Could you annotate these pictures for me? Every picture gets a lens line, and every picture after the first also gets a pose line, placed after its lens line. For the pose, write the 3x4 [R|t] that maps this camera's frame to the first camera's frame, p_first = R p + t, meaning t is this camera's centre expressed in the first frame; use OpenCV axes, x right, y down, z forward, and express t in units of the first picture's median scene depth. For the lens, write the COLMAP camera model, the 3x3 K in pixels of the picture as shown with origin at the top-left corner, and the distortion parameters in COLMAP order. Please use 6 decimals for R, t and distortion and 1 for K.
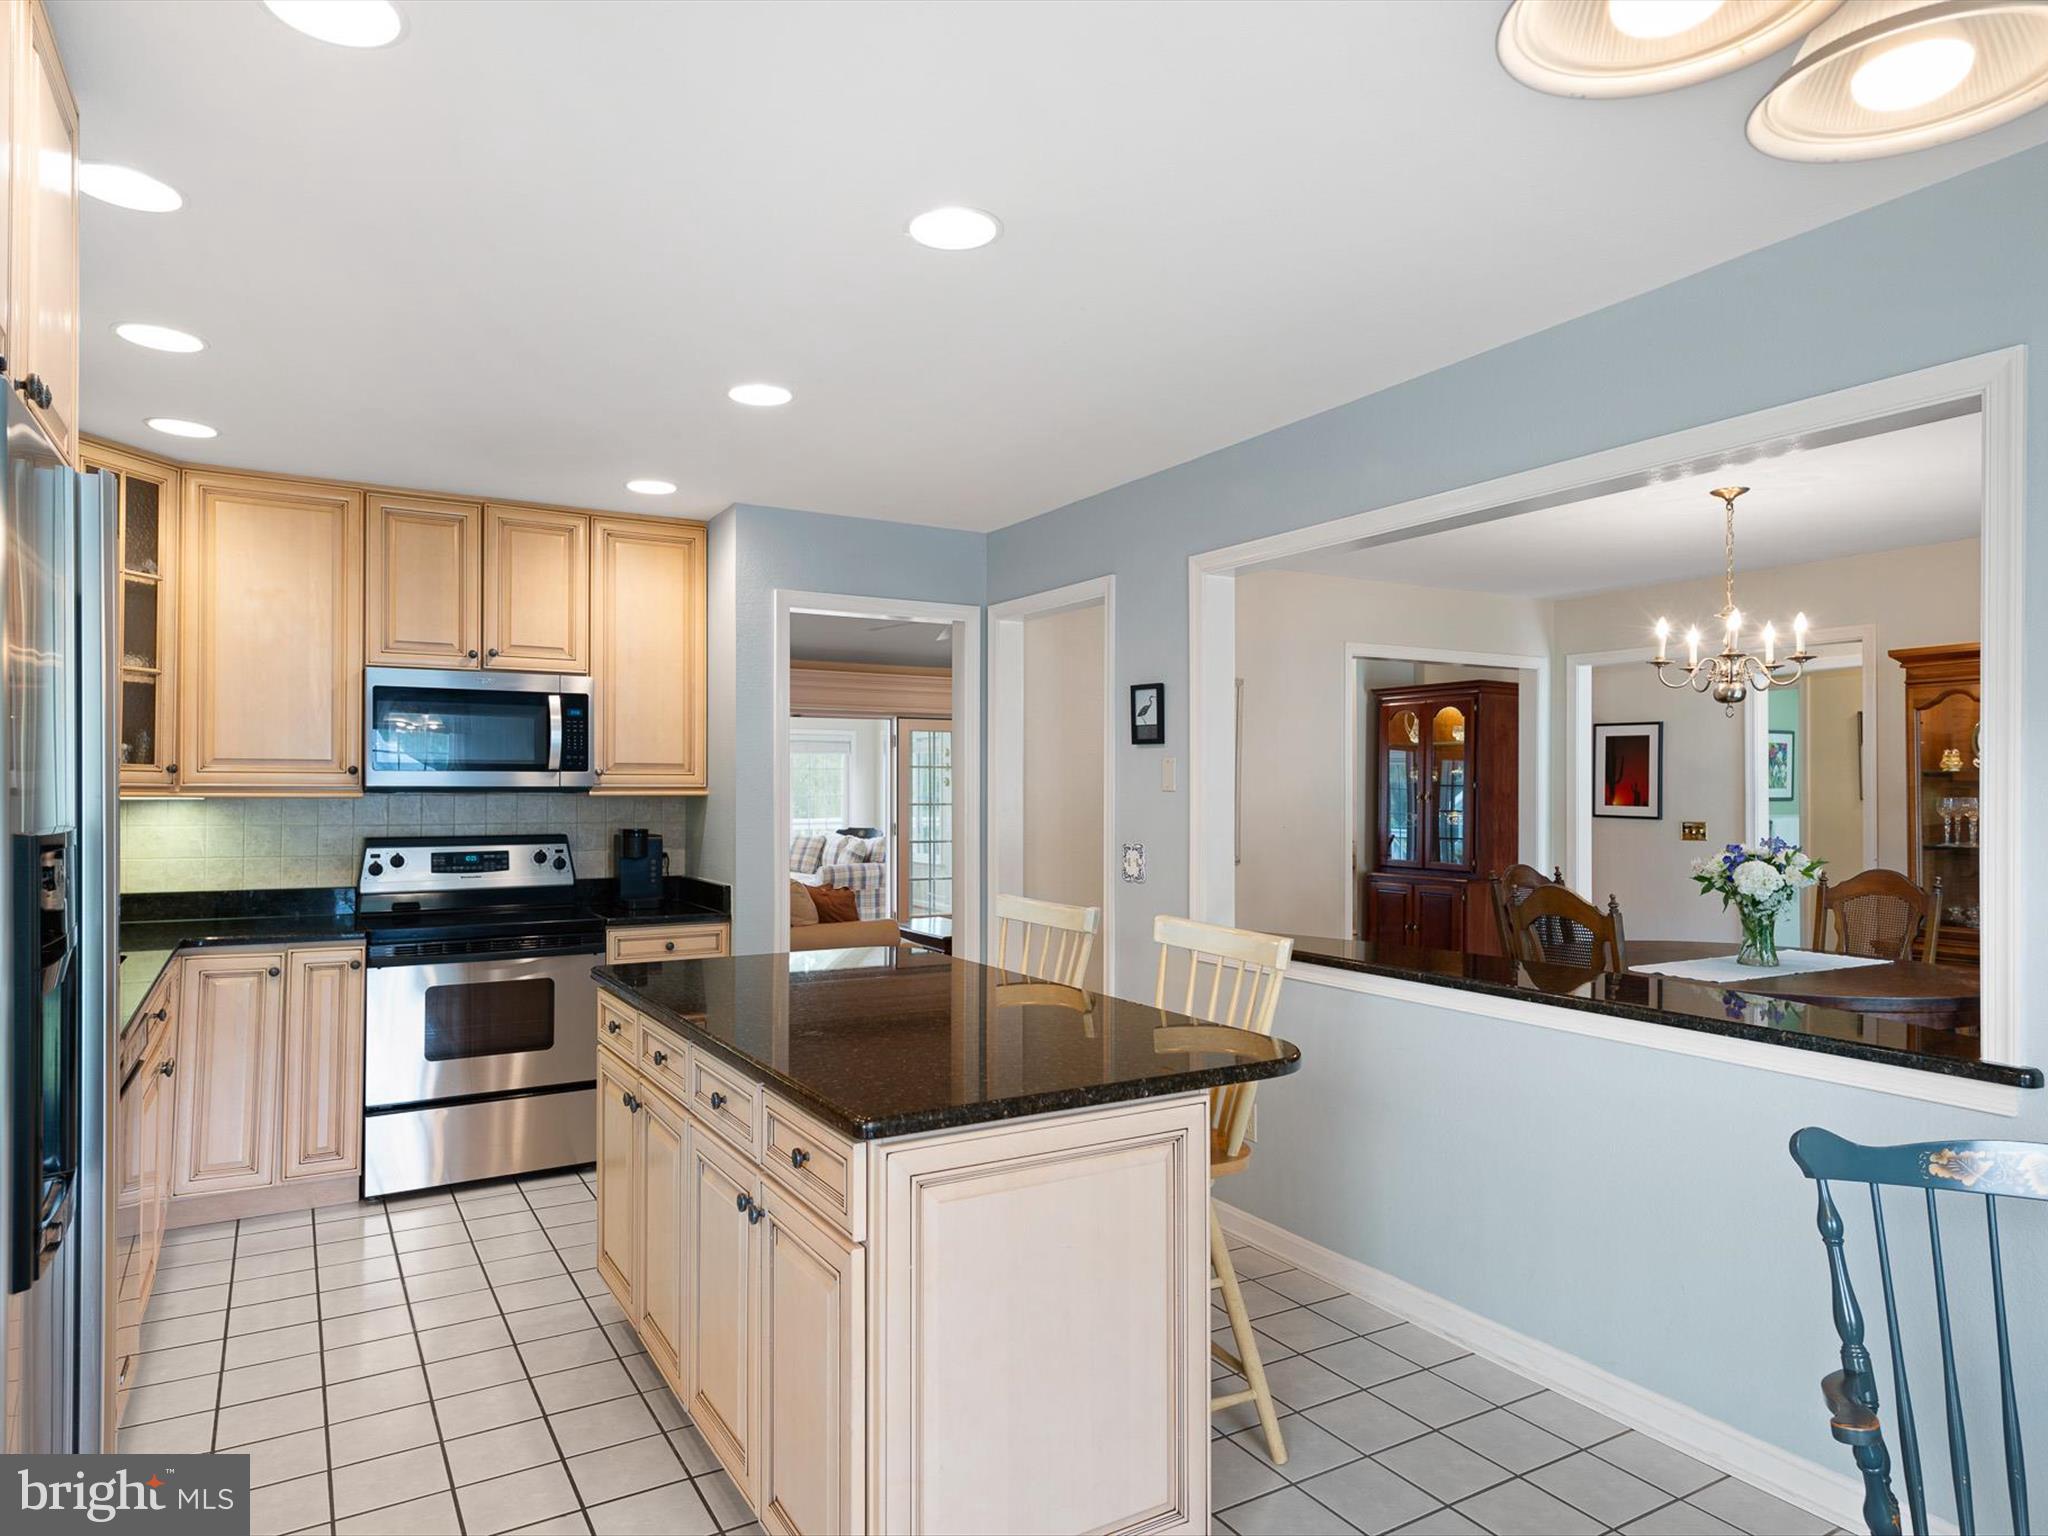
lens RADIAL K [[1318.8, 0, 1029.9], [0, 1318.8, 755.6], [0, 0, 1]] dist [0.021276, -0.000806]
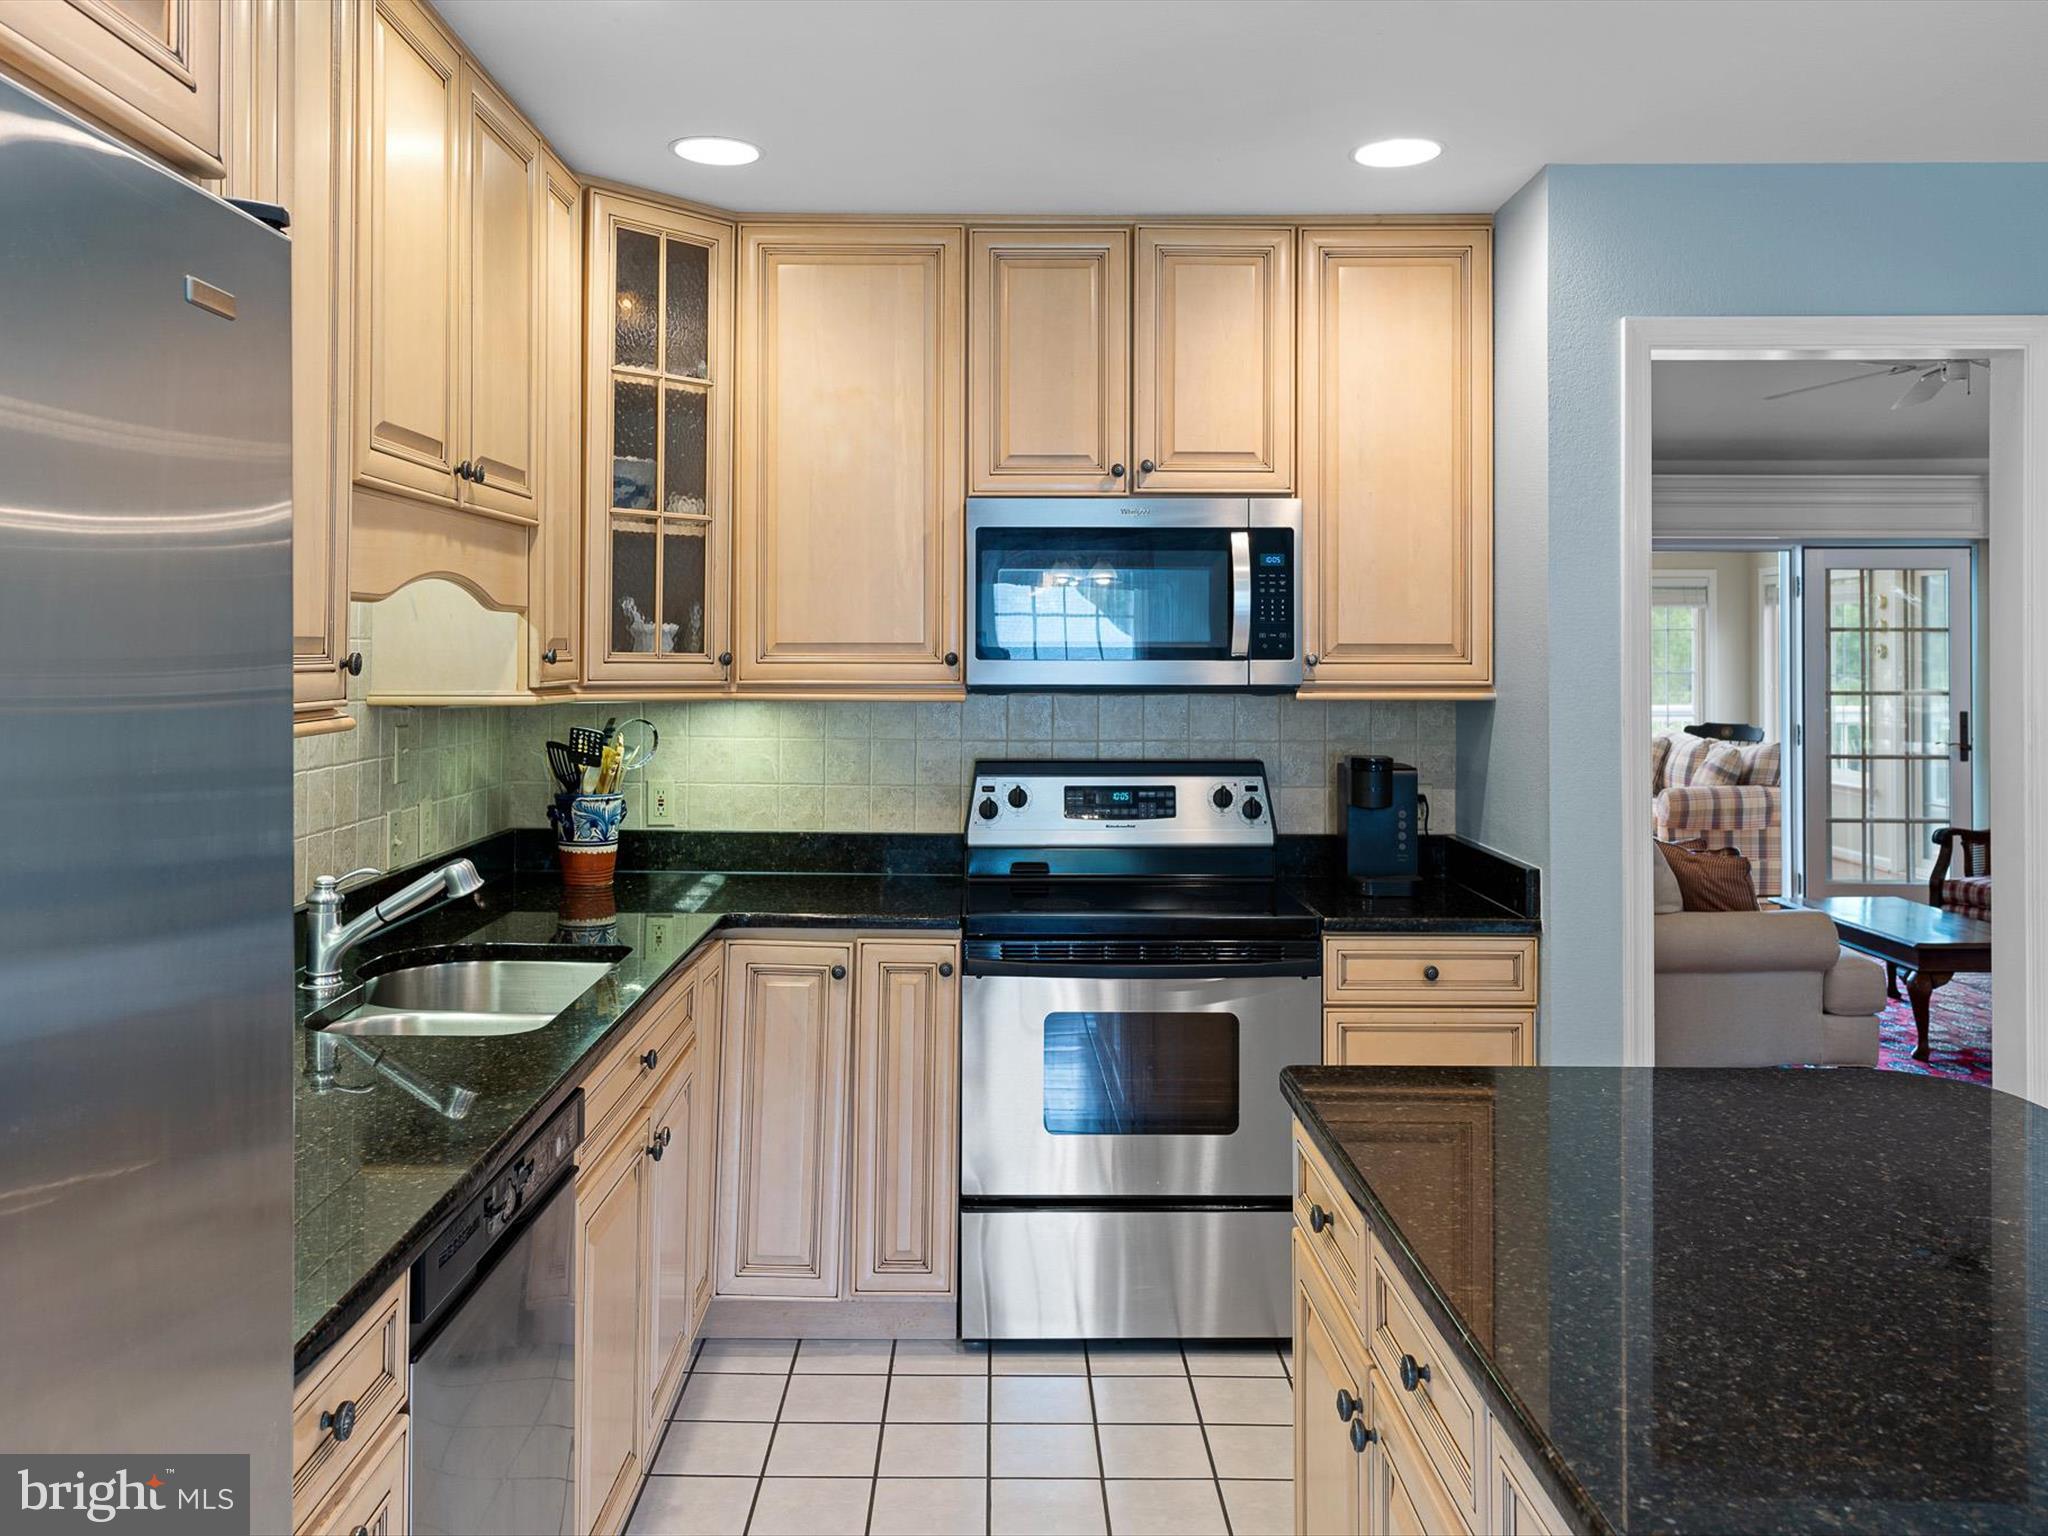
lens RADIAL K [[1956.2, 0, 1025.3], [0, 1956.2, 755.0], [0, 0, 1]] dist [0.017982, 0.000000]
pose [[0.892023, 0.015350, -0.451730, -0.042823], [0.017457, 0.997507, 0.068369, -0.006962], [0.451654, -0.068872, 0.889531, 0.155516]]
